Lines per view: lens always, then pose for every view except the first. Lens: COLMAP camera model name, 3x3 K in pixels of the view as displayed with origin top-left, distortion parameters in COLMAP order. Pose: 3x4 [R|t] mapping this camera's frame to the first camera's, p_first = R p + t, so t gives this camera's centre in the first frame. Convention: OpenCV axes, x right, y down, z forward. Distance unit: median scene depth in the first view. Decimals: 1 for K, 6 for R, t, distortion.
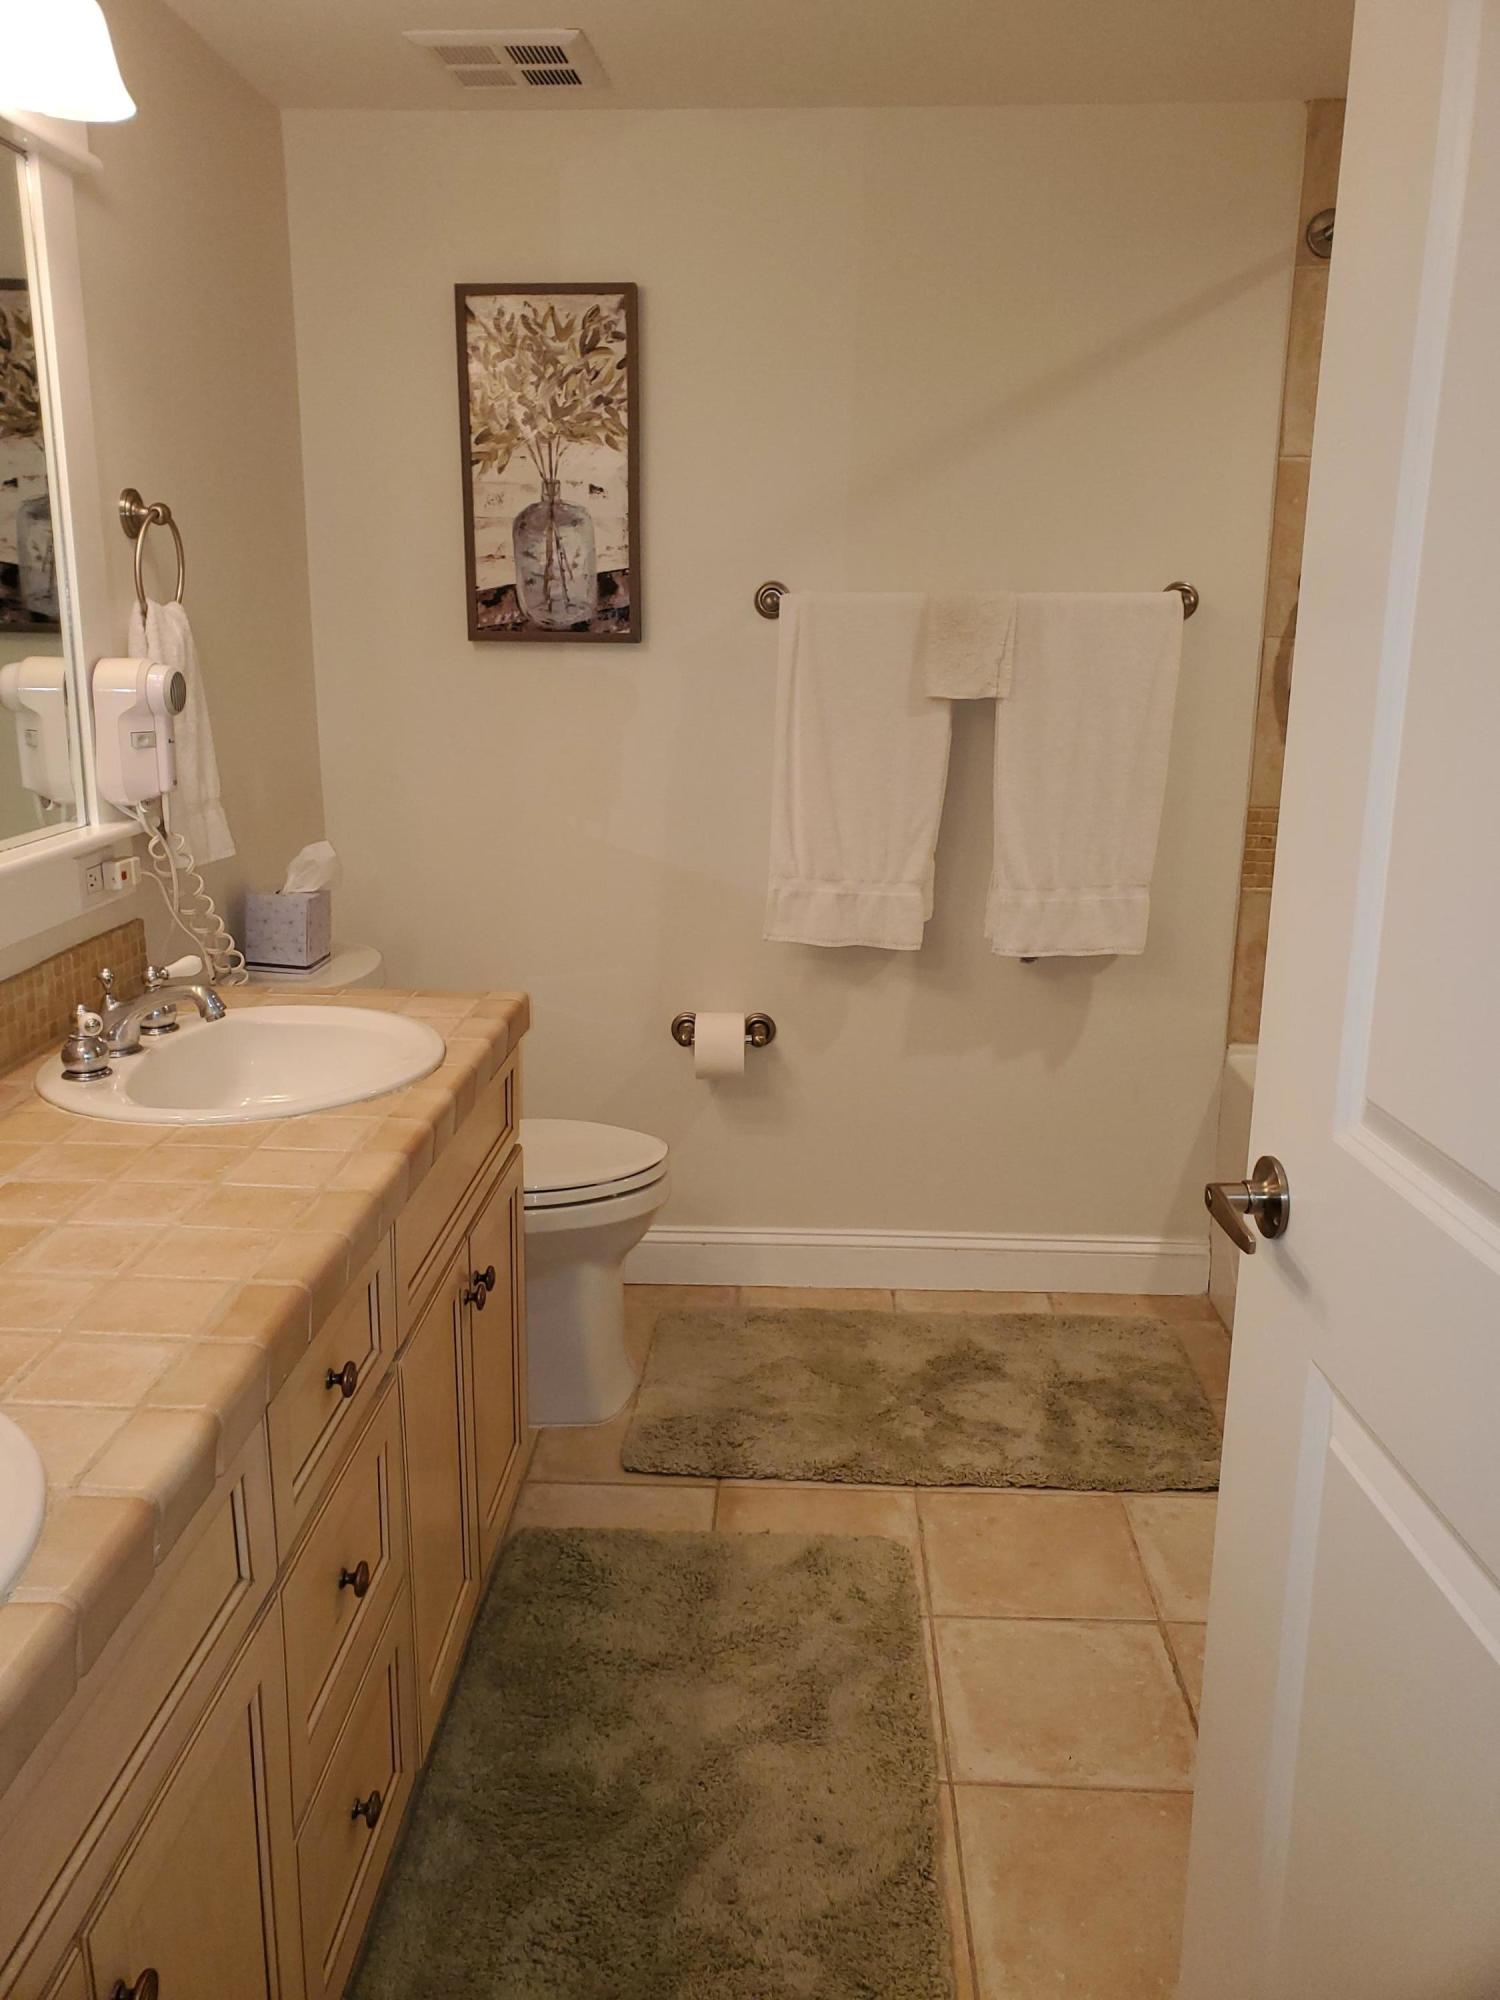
lens RADIAL K [[1572.3, 0, 750.0], [0, 1572.3, 1000.0], [0, 0, 1]] dist [-0.004904, -0.010315]
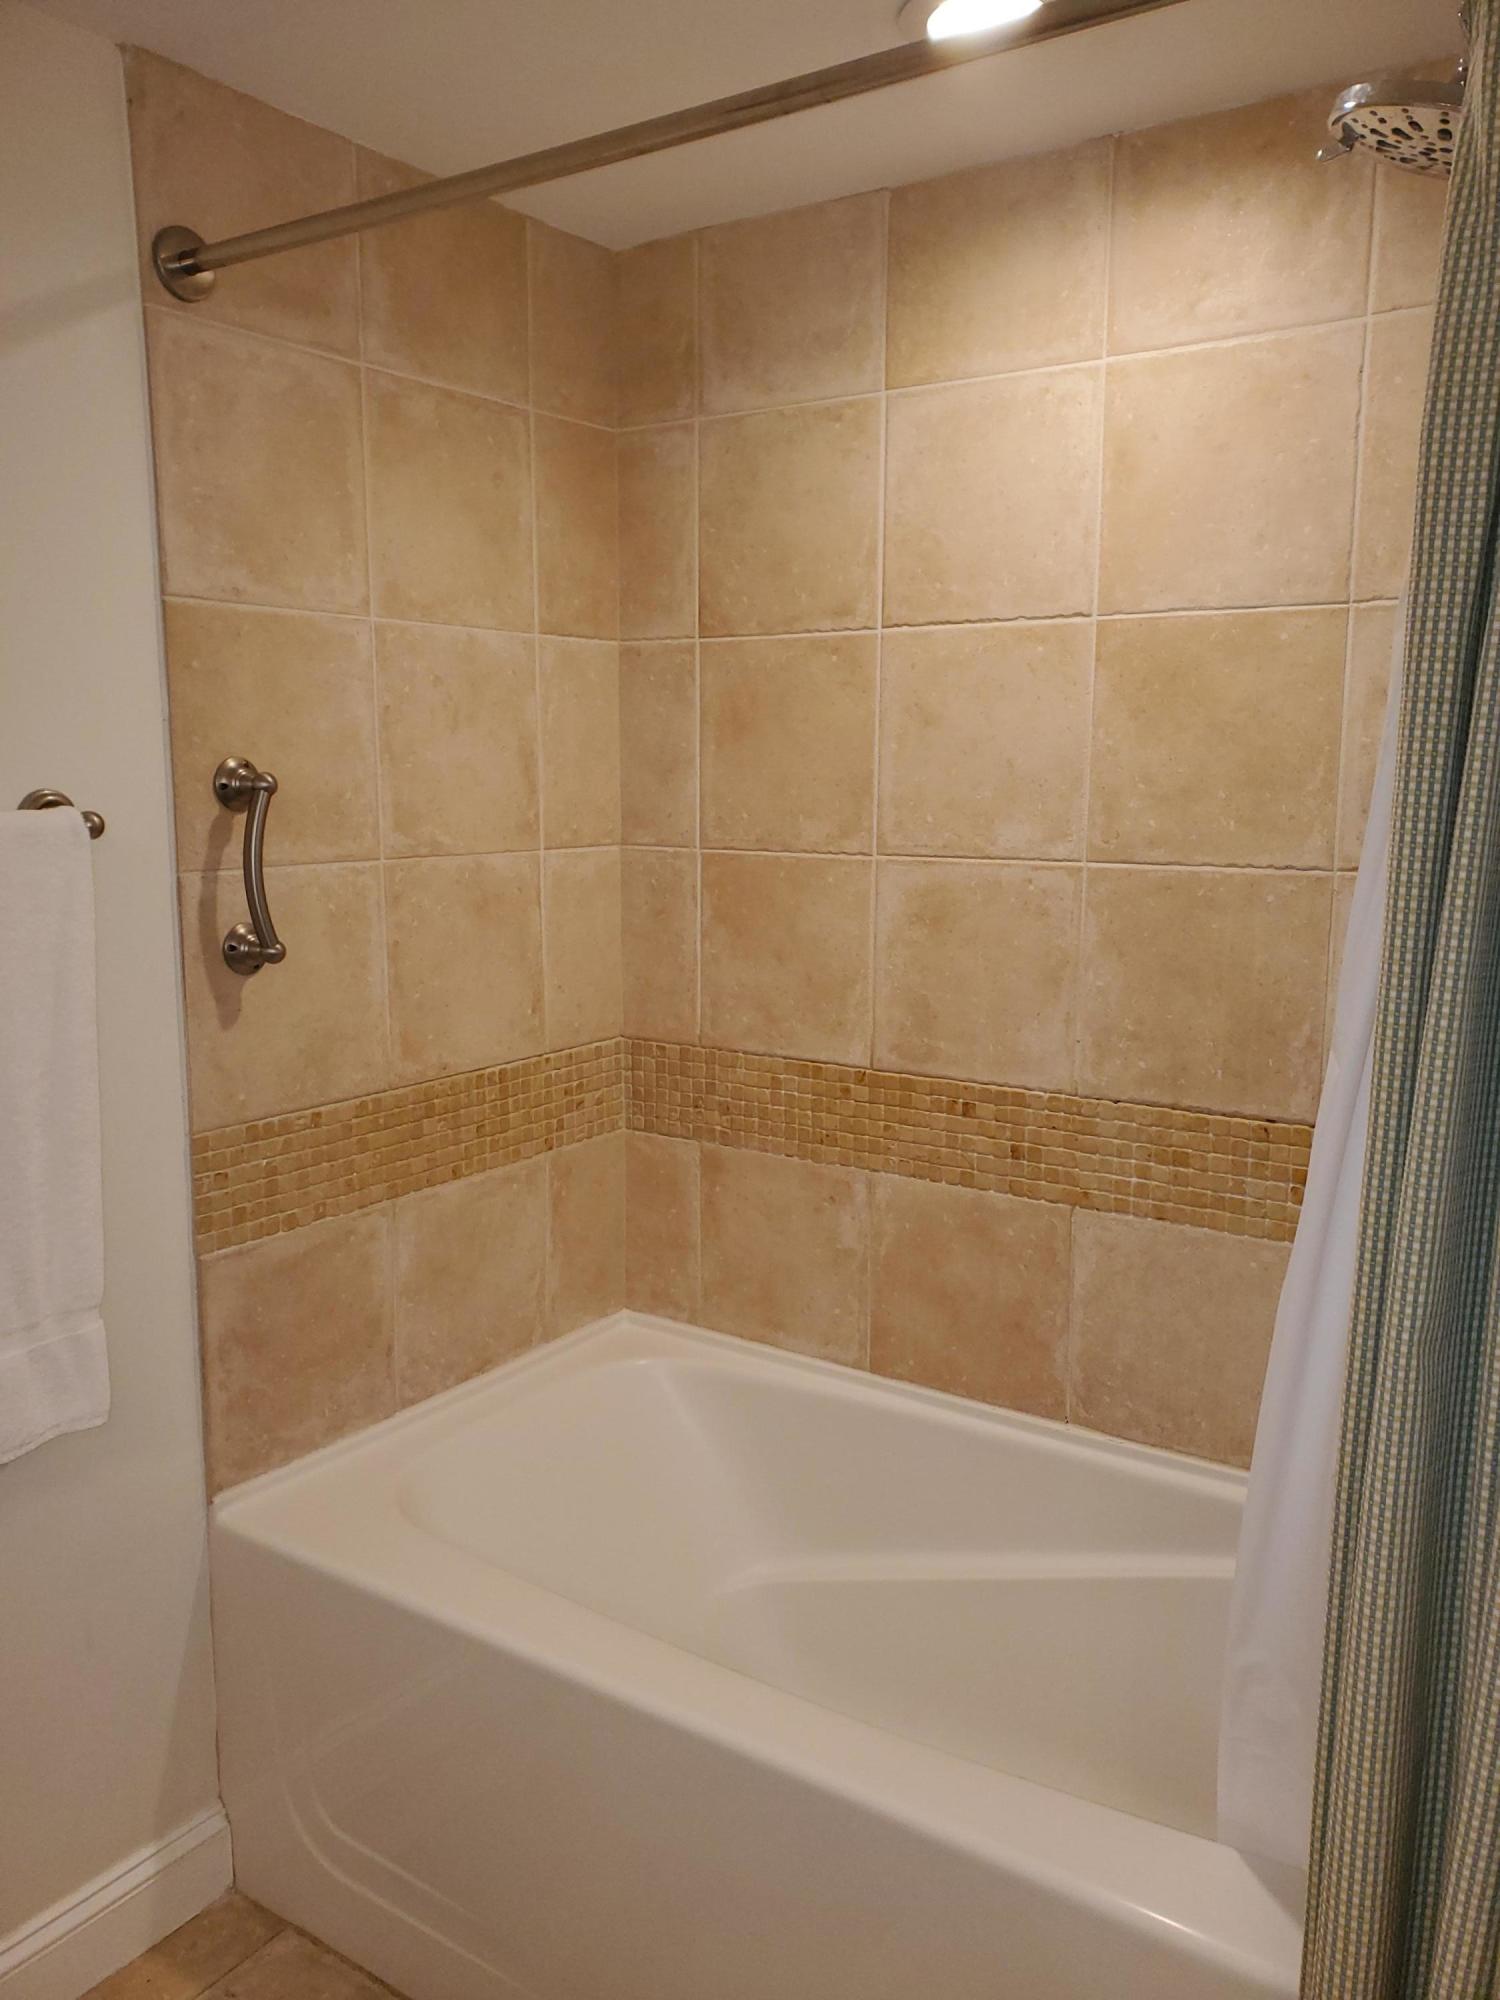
lens RADIAL K [[1564.2, 0, 673.8], [0, 1564.2, 1010.5], [0, 0, 1]] dist [0.011130, -0.009545]
pose [[0.551227, -0.132452, 0.823775, -0.051478], [0.199812, 0.979545, 0.023795, -0.083046], [-0.810077, 0.151483, 0.566417, 0.267214]]
